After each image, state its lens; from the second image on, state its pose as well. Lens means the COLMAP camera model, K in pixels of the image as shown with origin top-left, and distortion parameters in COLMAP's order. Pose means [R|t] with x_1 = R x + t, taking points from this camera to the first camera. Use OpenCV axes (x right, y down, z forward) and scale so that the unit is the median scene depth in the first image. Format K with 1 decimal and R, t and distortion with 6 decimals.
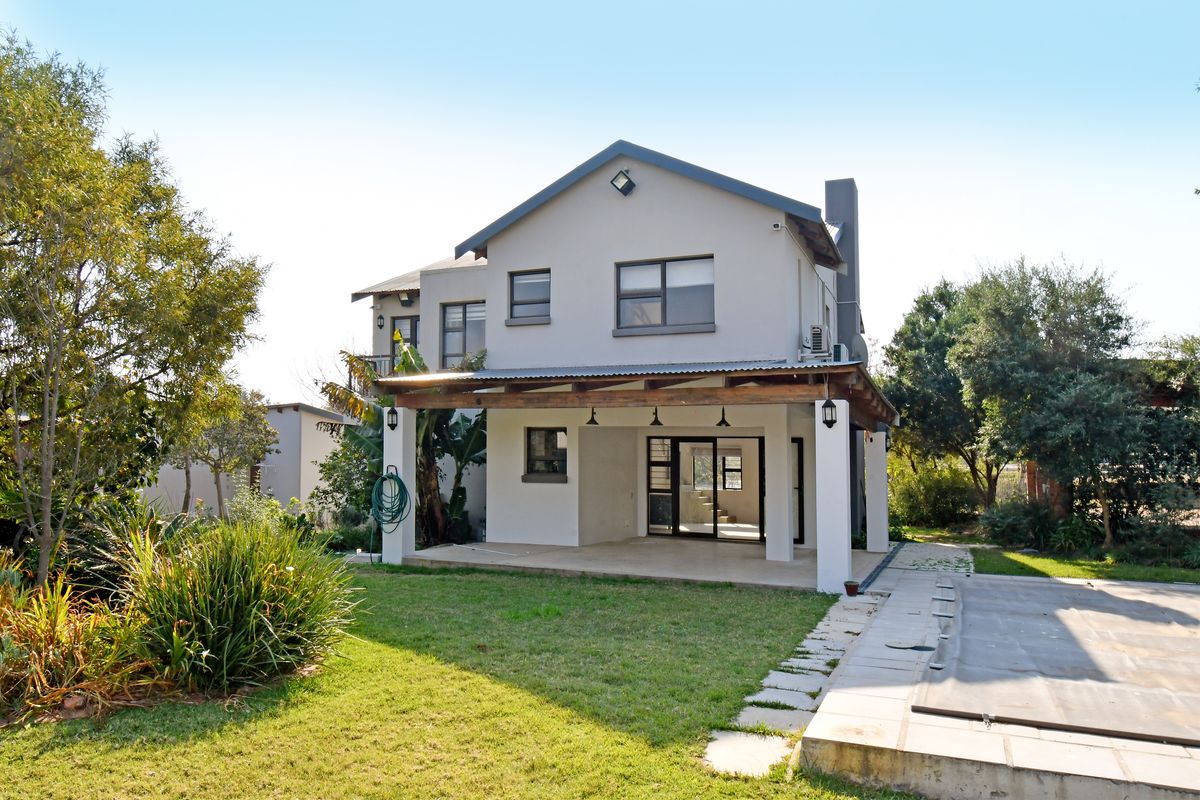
lens RADIAL K [[811.3, 0, 598.2], [0, 811.3, 403.3], [0, 0, 1]] dist [-0.032231, -0.000677]
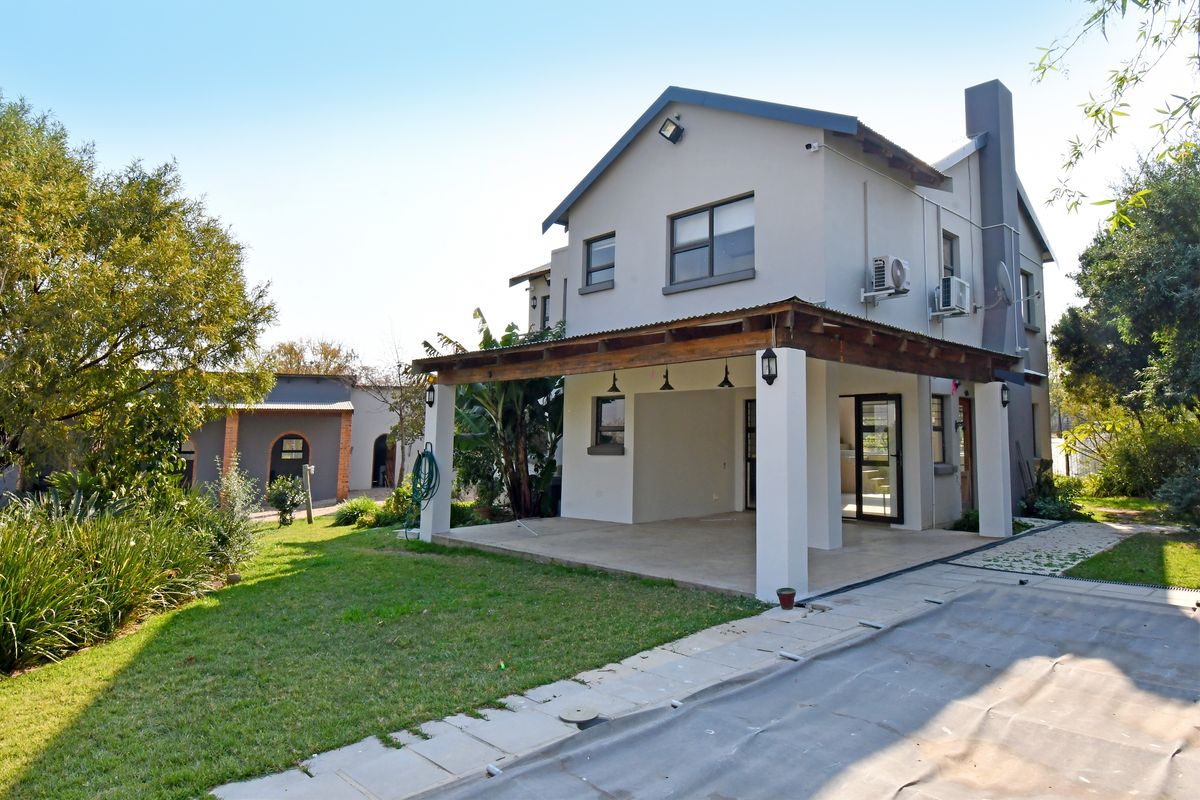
lens RADIAL K [[753.7, 0, 616.9], [0, 753.7, 337.7], [0, 0, 1]] dist [-0.015630, -0.001499]
pose [[0.931050, -0.075492, -0.356998, 0.270724], [0.059204, 0.996654, -0.056353, 0.011548], [0.360058, 0.031331, 0.932404, 0.178419]]
